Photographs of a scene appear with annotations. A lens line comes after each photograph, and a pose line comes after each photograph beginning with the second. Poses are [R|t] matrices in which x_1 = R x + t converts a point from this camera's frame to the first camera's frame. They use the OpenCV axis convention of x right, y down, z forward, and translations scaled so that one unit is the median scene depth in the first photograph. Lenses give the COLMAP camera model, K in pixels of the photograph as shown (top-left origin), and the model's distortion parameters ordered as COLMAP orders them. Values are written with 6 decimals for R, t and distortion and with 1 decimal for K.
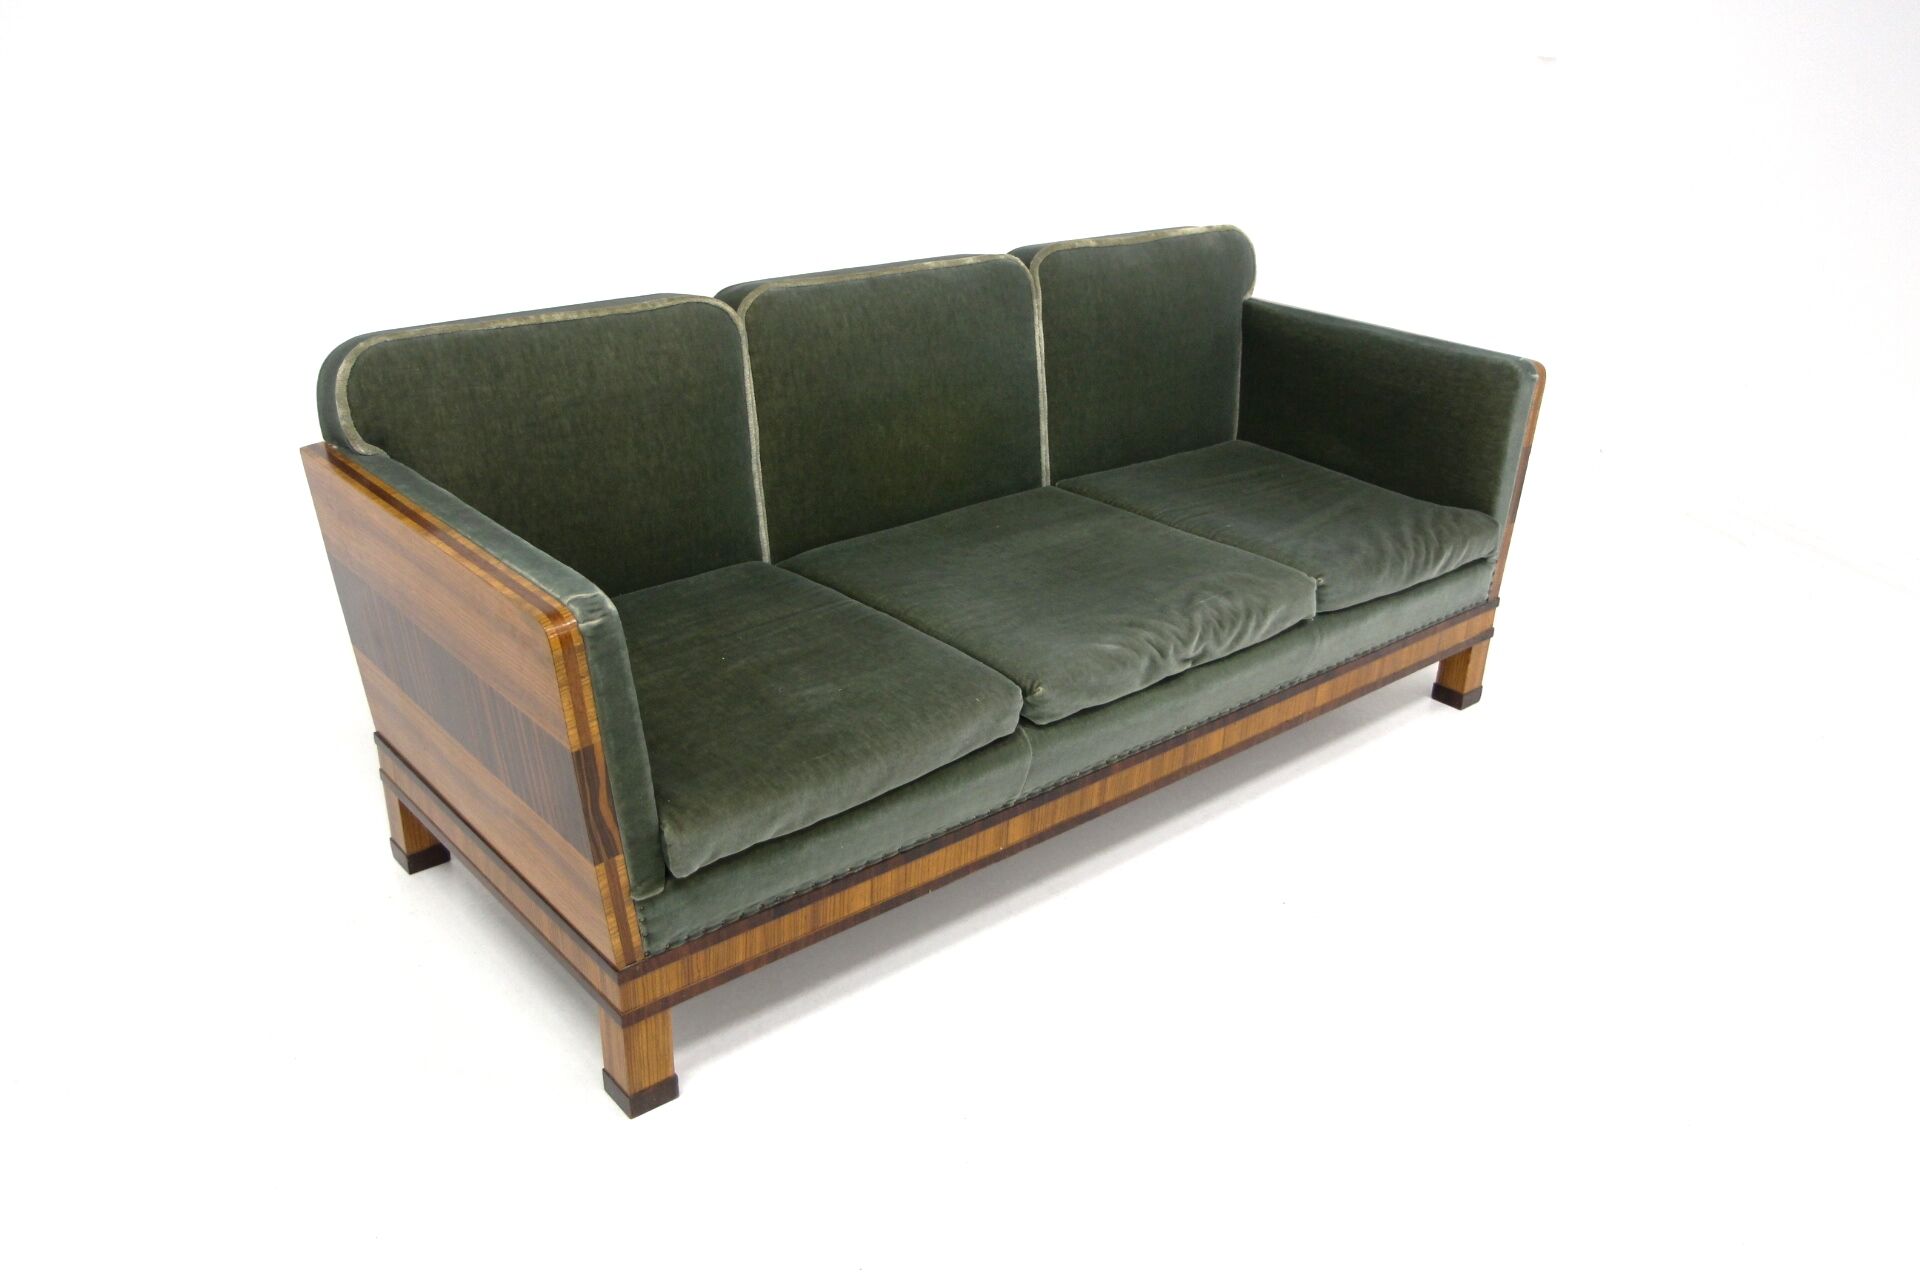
lens RADIAL K [[1502.6, 0, 960.0], [0, 1502.6, 640.0], [0, 0, 1]] dist [-0.098382, -0.001610]
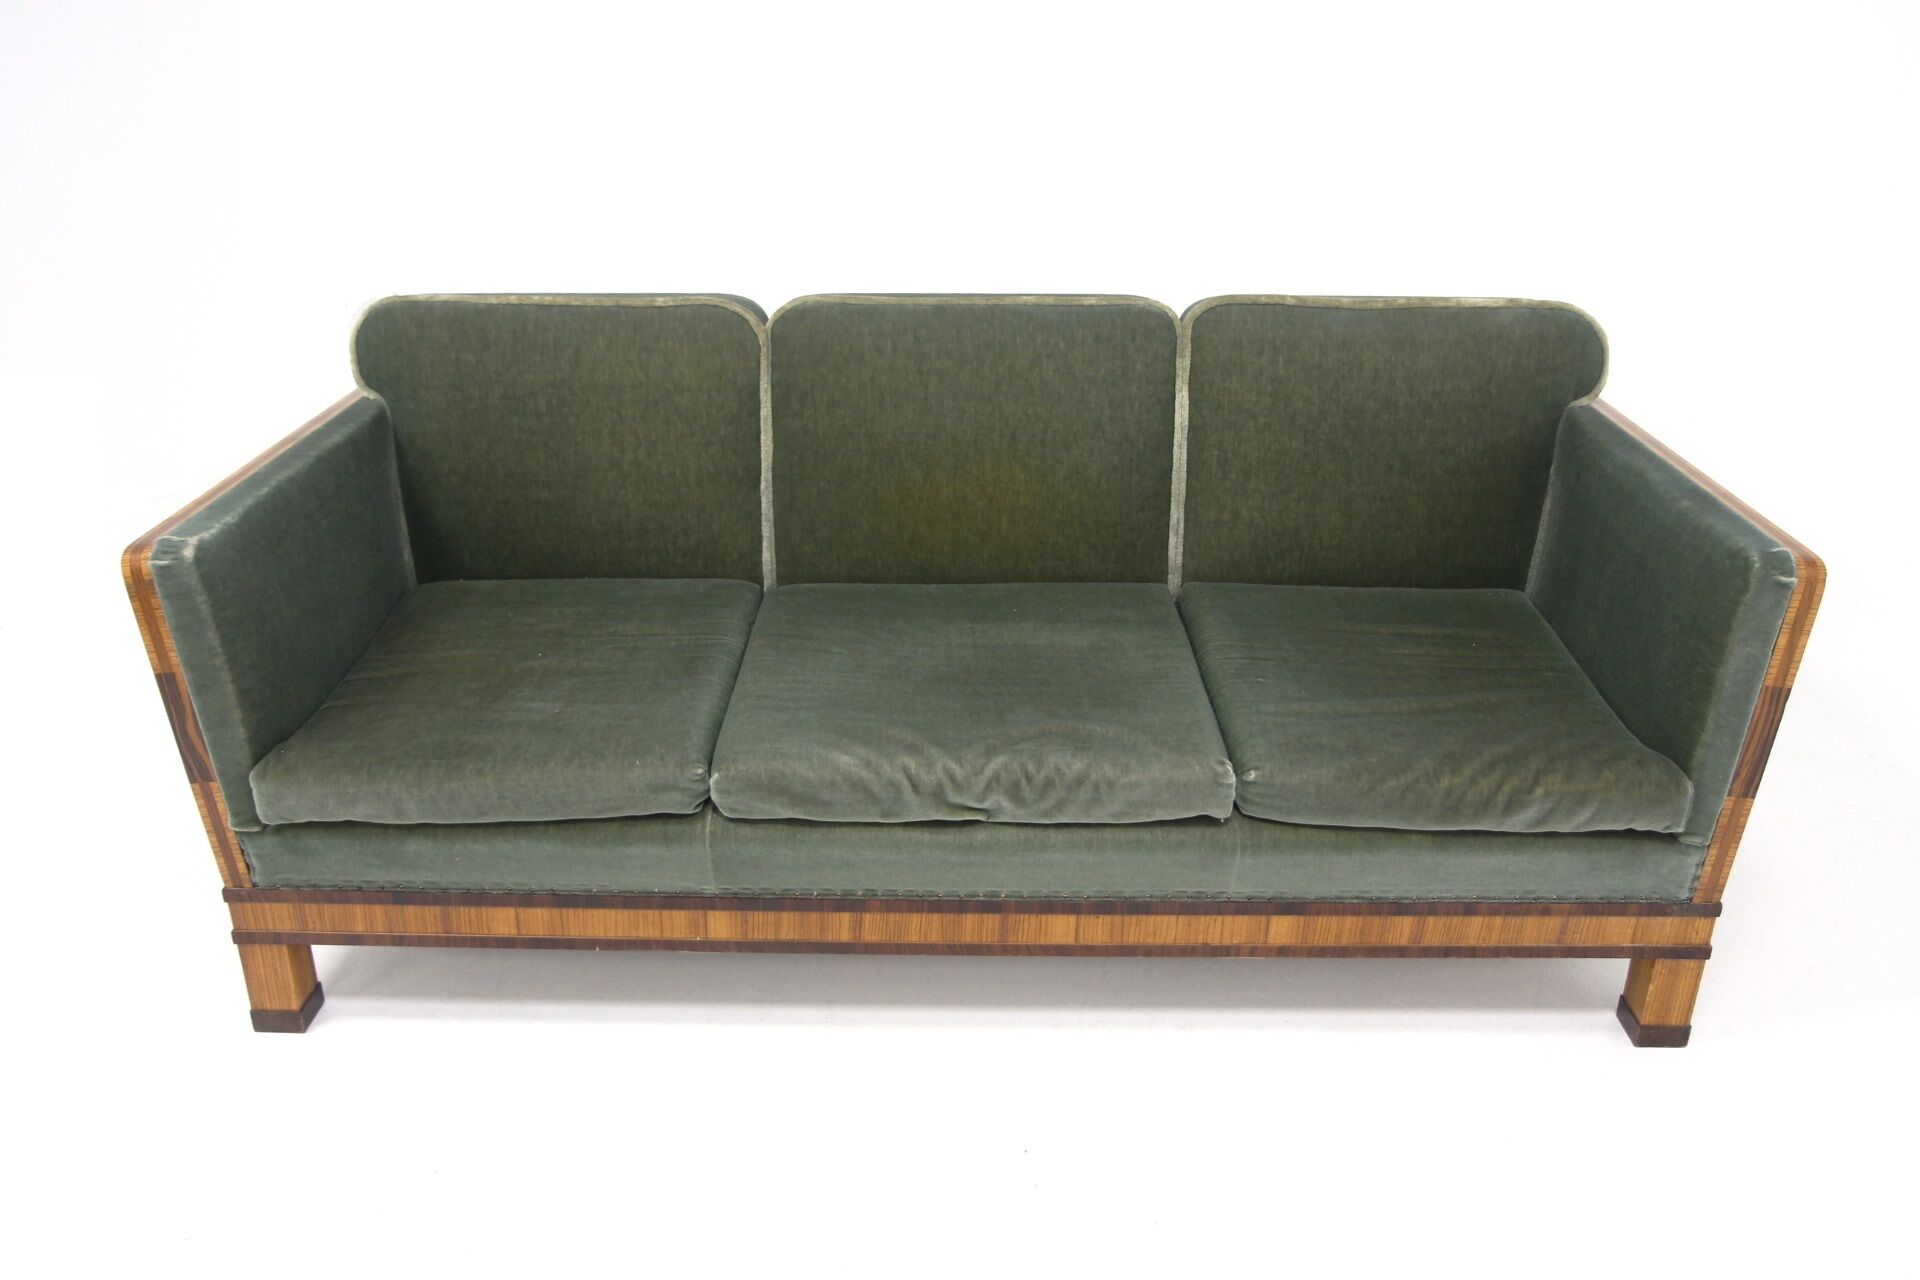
lens RADIAL K [[1556.8, 0, 960.0], [0, 1556.8, 640.0], [0, 0, 1]] dist [-0.073785, 0.005104]
pose [[0.753909, 0.244098, -0.609948, 0.620551], [-0.255643, 0.964241, 0.069904, -0.128347], [0.605200, 0.103228, 0.789352, 0.322161]]
